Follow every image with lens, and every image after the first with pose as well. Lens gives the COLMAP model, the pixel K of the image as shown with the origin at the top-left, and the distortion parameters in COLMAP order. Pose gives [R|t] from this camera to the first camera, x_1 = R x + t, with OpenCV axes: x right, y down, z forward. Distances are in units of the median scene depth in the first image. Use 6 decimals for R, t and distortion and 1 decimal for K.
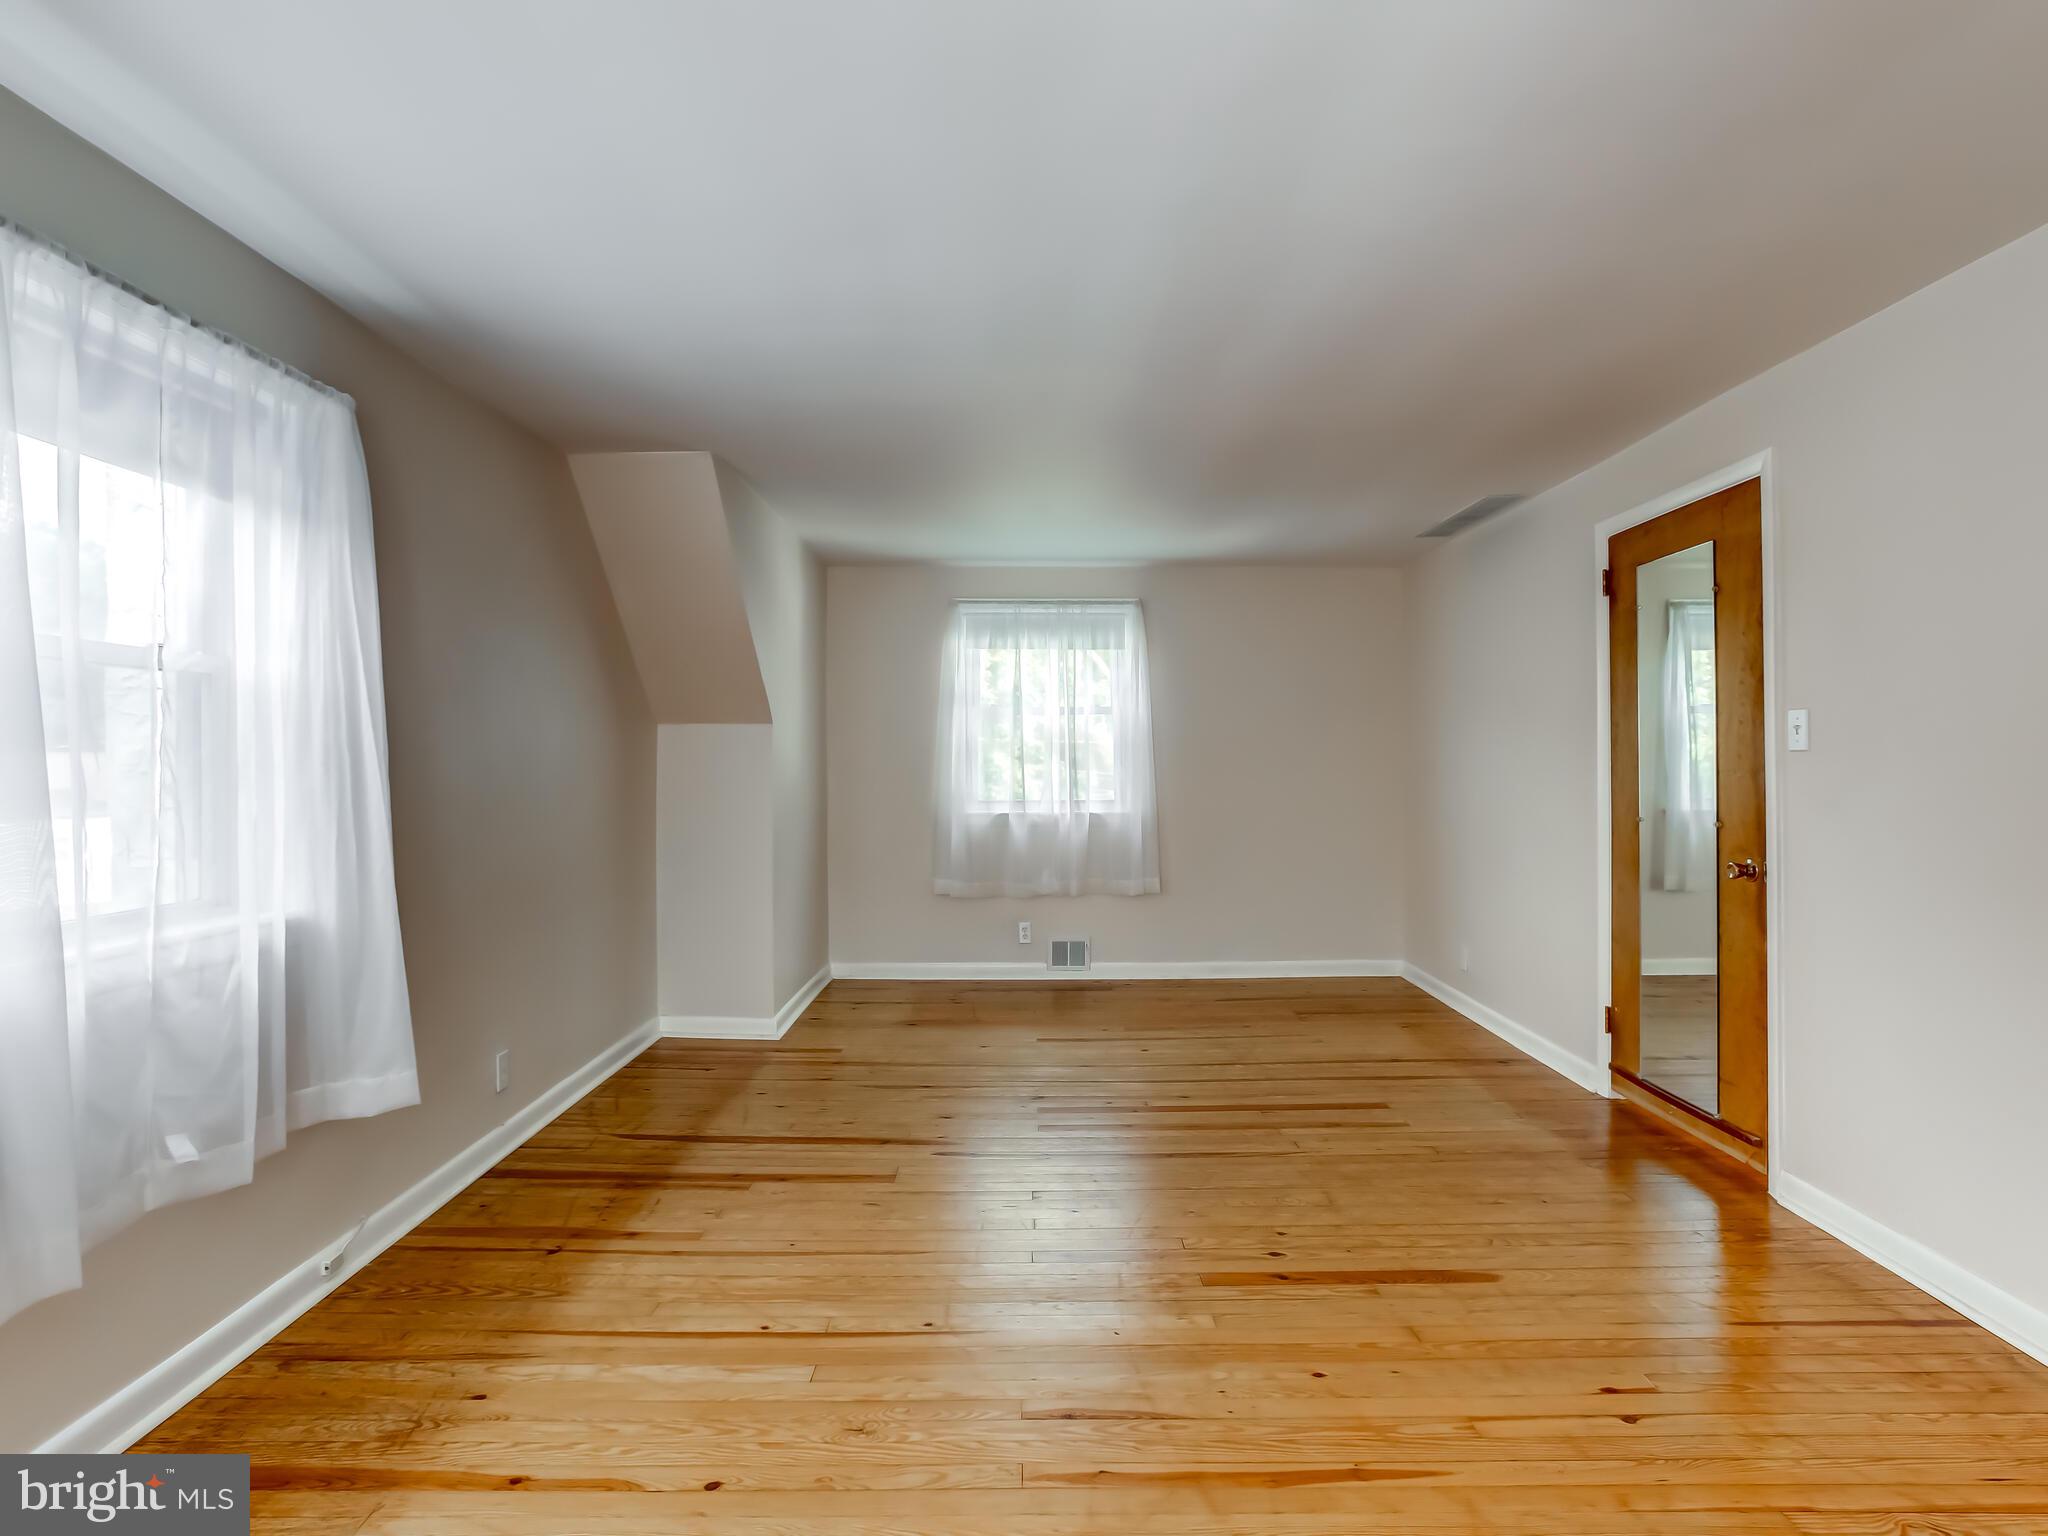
lens RADIAL K [[1064.5, 0, 1021.2], [0, 1064.5, 760.4], [0, 0, 1]] dist [-0.066436, 0.046982]
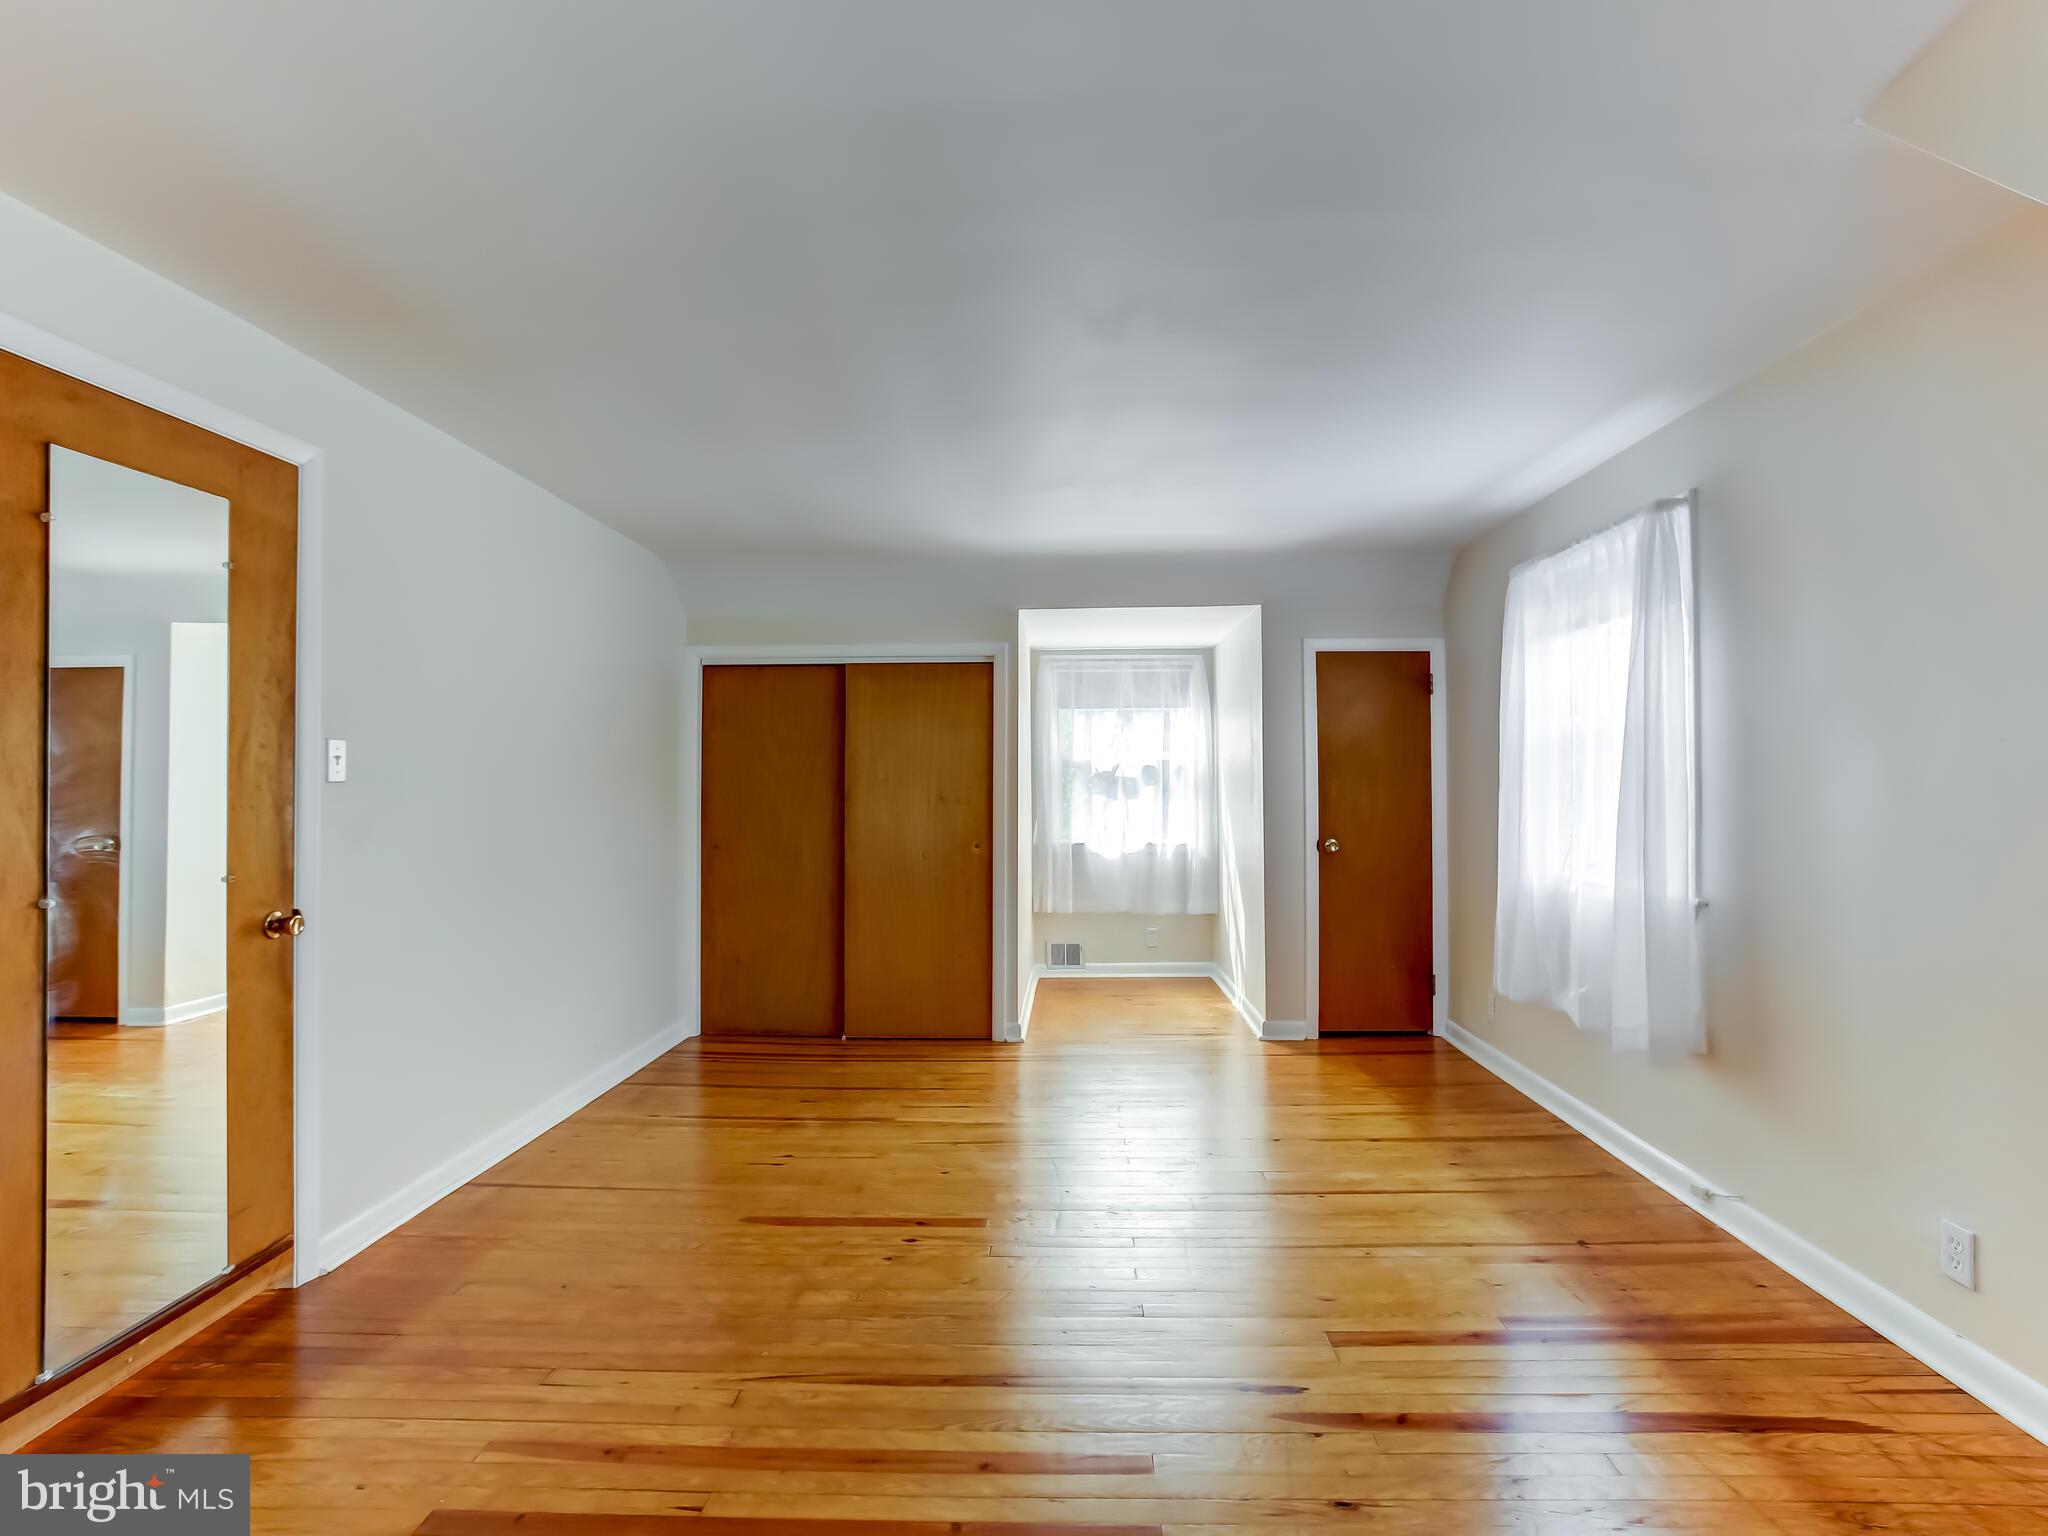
lens RADIAL K [[1064.5, 0, 1021.2], [0, 1064.5, 760.4], [0, 0, 1]] dist [-0.066436, 0.046982]
pose [[-0.999335, 0.007613, 0.035652, 0.073713], [0.006890, 0.999769, -0.020369, -0.004932], [-0.035798, -0.020110, -0.999157, 1.822195]]
